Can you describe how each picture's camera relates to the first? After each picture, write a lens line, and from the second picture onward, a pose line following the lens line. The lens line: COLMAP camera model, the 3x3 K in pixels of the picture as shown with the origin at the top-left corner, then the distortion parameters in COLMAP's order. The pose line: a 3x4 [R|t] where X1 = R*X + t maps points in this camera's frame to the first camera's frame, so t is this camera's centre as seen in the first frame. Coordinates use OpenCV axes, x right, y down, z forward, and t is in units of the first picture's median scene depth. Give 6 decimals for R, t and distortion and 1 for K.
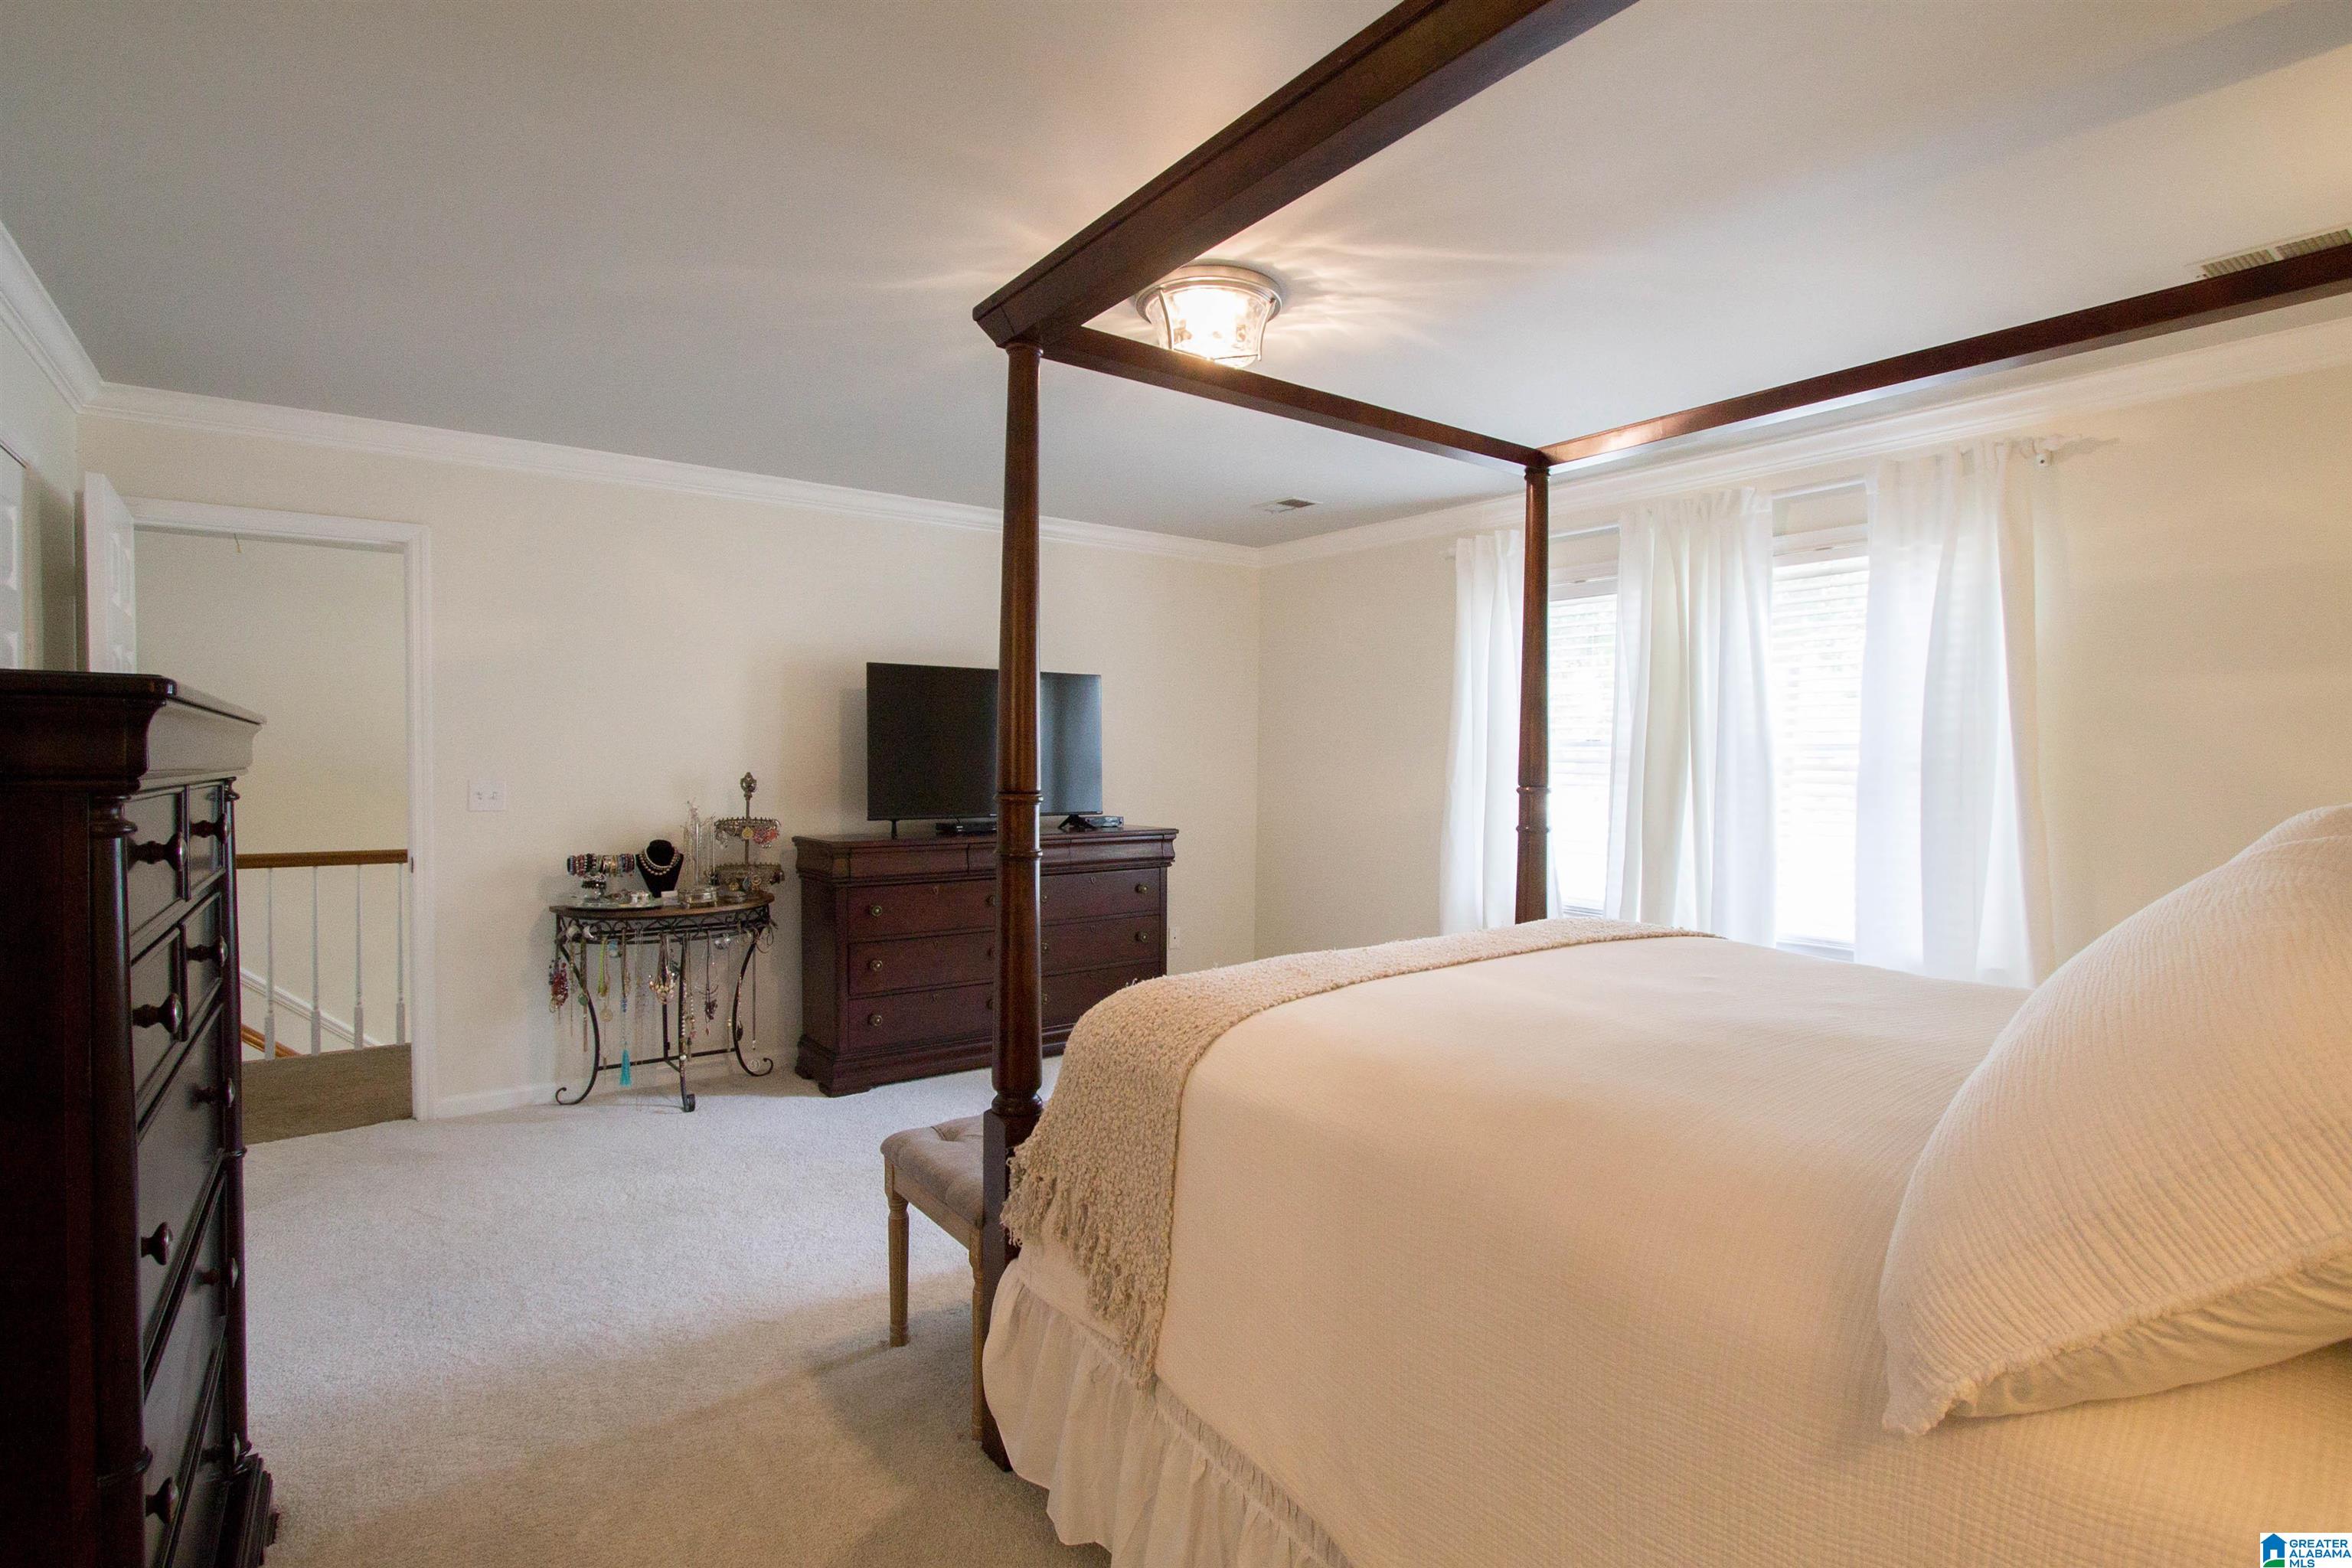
lens RADIAL K [[1100.1, 0, 1201.1], [0, 1100.1, 785.3], [0, 0, 1]] dist [-0.019379, 0.001942]
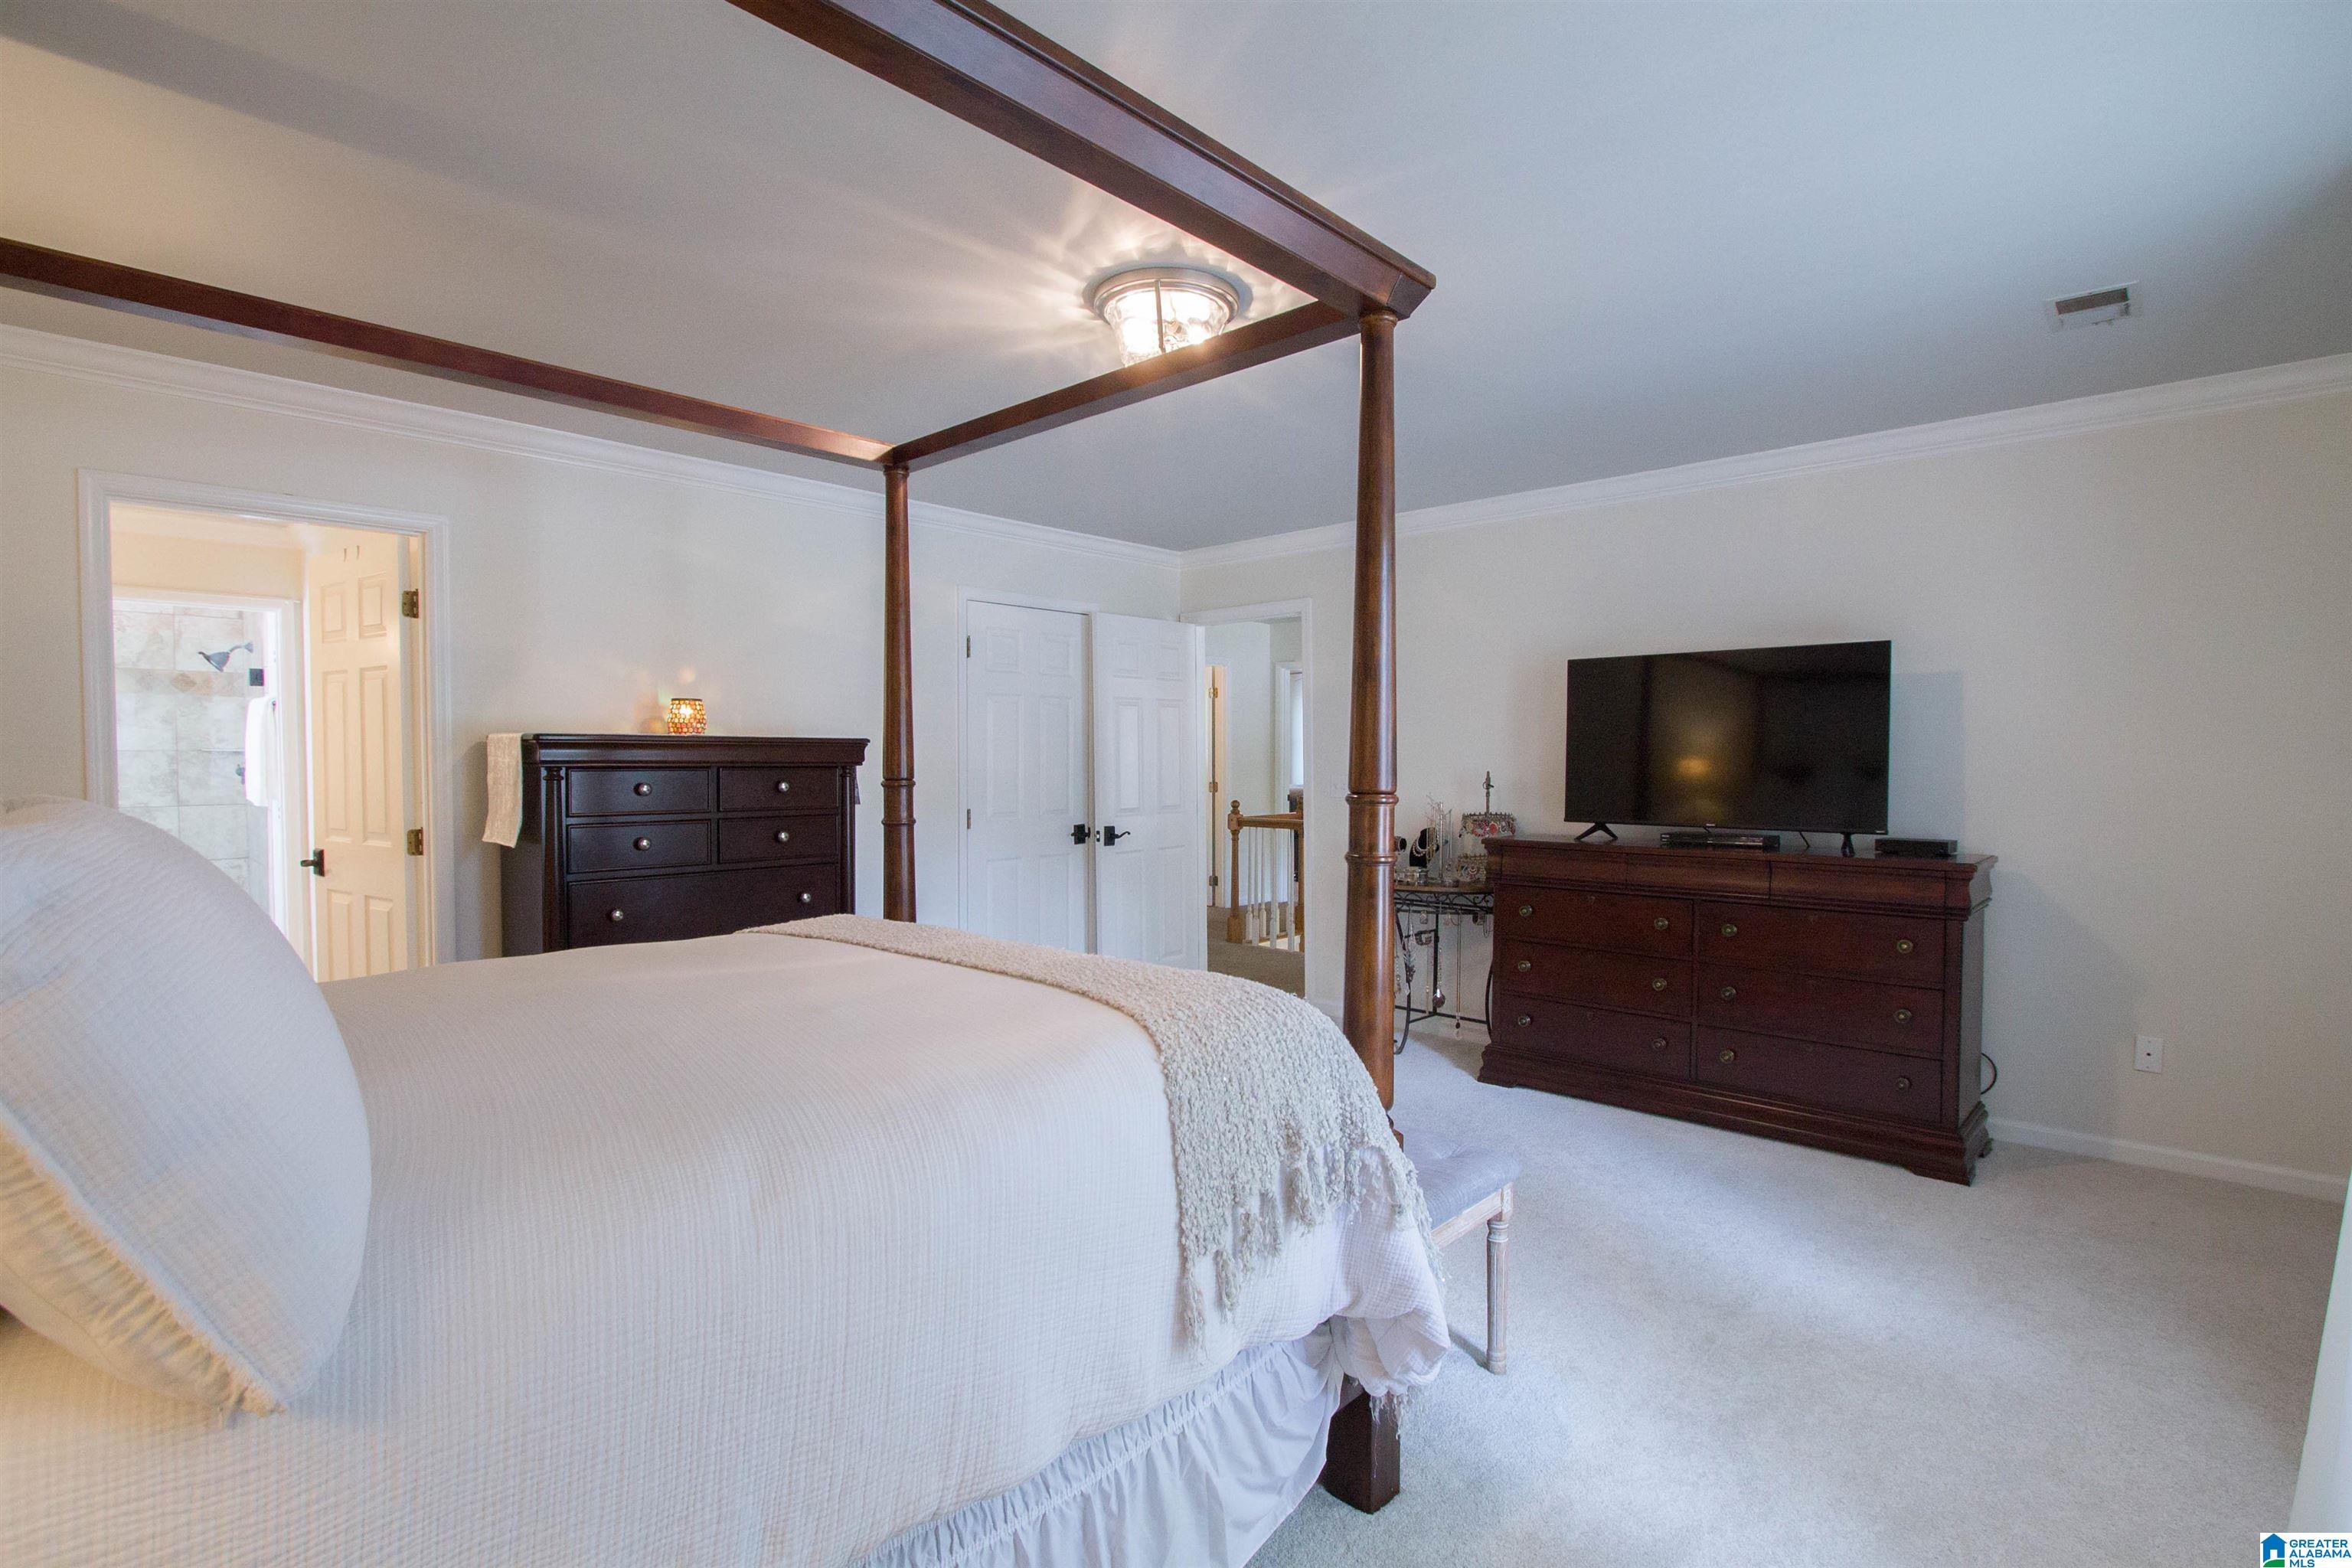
lens RADIAL K [[1100.1, 0, 1198.8], [0, 1100.1, 781.8], [0, 0, 1]] dist [-0.019379, 0.001942]
pose [[0.201595, 0.018159, -0.979301, 0.614441], [-0.025333, 0.999590, 0.013320, -0.008298], [0.979141, 0.022124, 0.201973, 0.505051]]
